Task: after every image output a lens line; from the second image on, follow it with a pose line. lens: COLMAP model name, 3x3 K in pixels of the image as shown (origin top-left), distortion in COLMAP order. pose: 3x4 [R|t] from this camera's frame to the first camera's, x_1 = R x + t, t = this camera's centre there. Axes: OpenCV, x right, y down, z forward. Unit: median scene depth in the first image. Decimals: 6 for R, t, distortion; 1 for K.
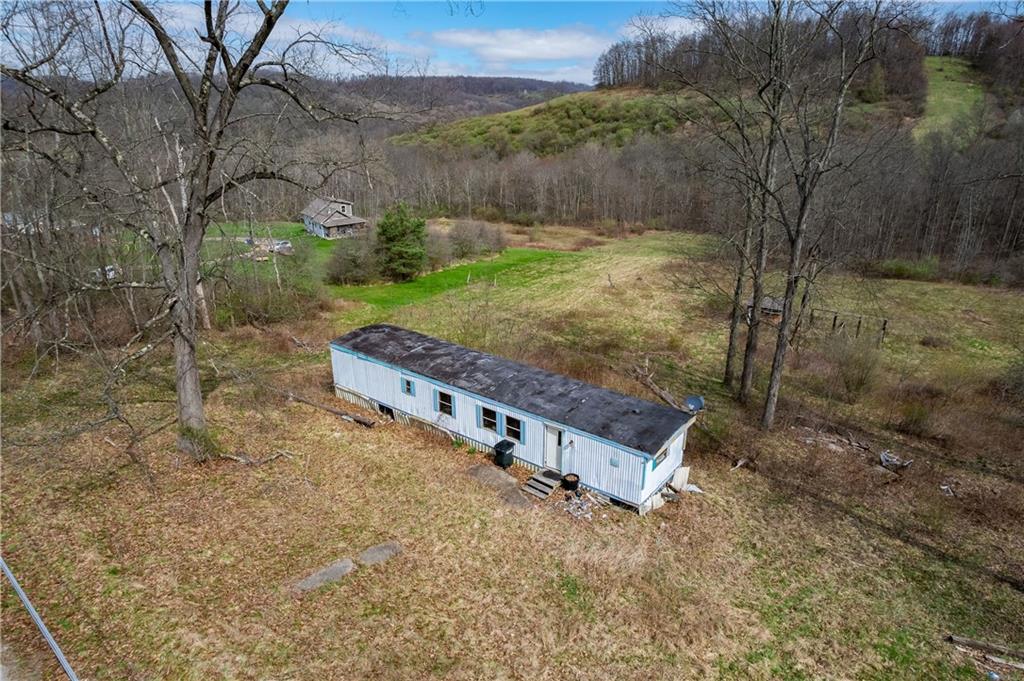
lens RADIAL K [[657.9, 0, 512.0], [0, 657.9, 340.5], [0, 0, 1]] dist [-0.076965, 0.065454]
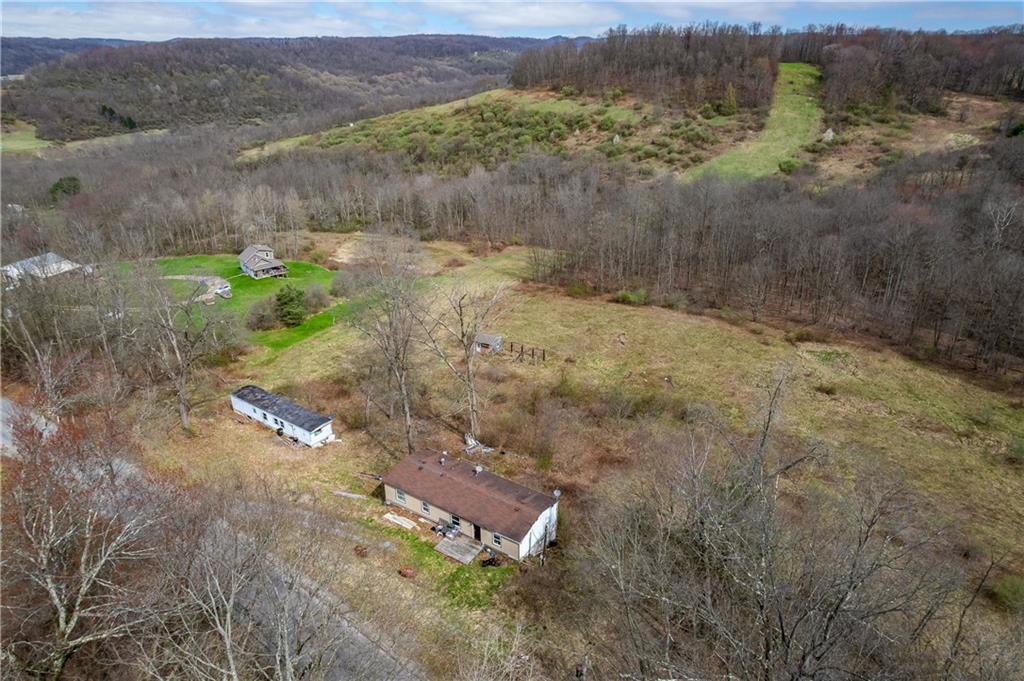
lens RADIAL K [[657.9, 0, 512.0], [0, 657.9, 340.5], [0, 0, 1]] dist [-0.076965, 0.065454]
pose [[0.998416, -0.024606, 0.050595, 0.801267], [0.021104, 0.997419, 0.068622, -0.392198], [-0.052153, -0.067445, 0.996359, -1.854848]]
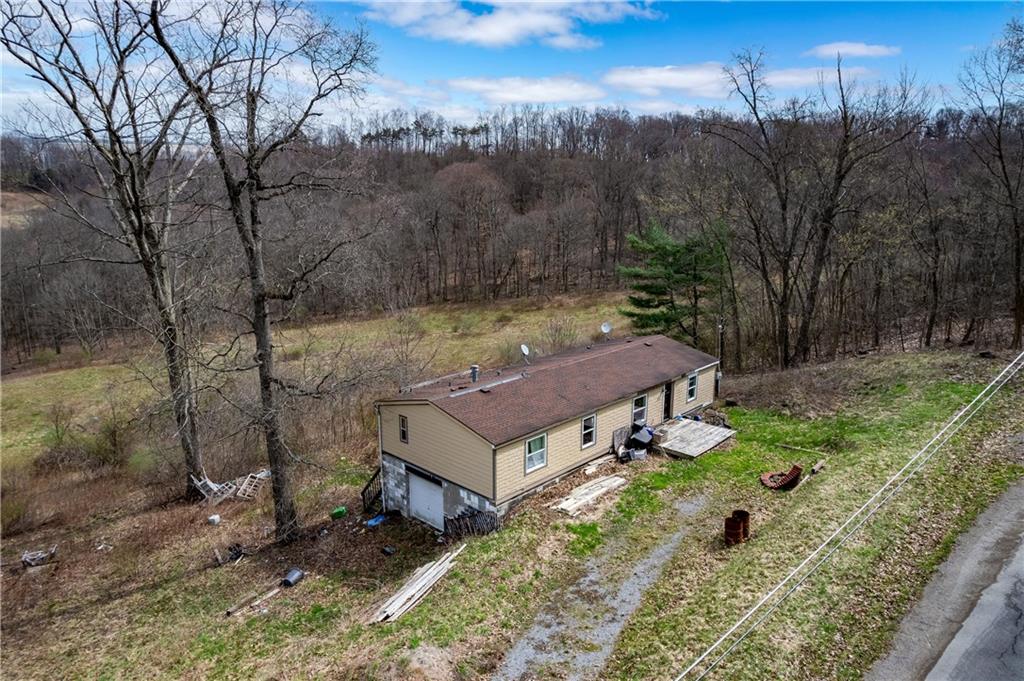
lens RADIAL K [[657.9, 0, 512.0], [0, 657.9, 340.5], [0, 0, 1]] dist [-0.076965, 0.065454]
pose [[0.129467, -0.212740, 0.968494, -0.178027], [0.352169, 0.922903, 0.155648, -0.013390], [-0.926939, 0.320922, 0.194406, 0.039269]]
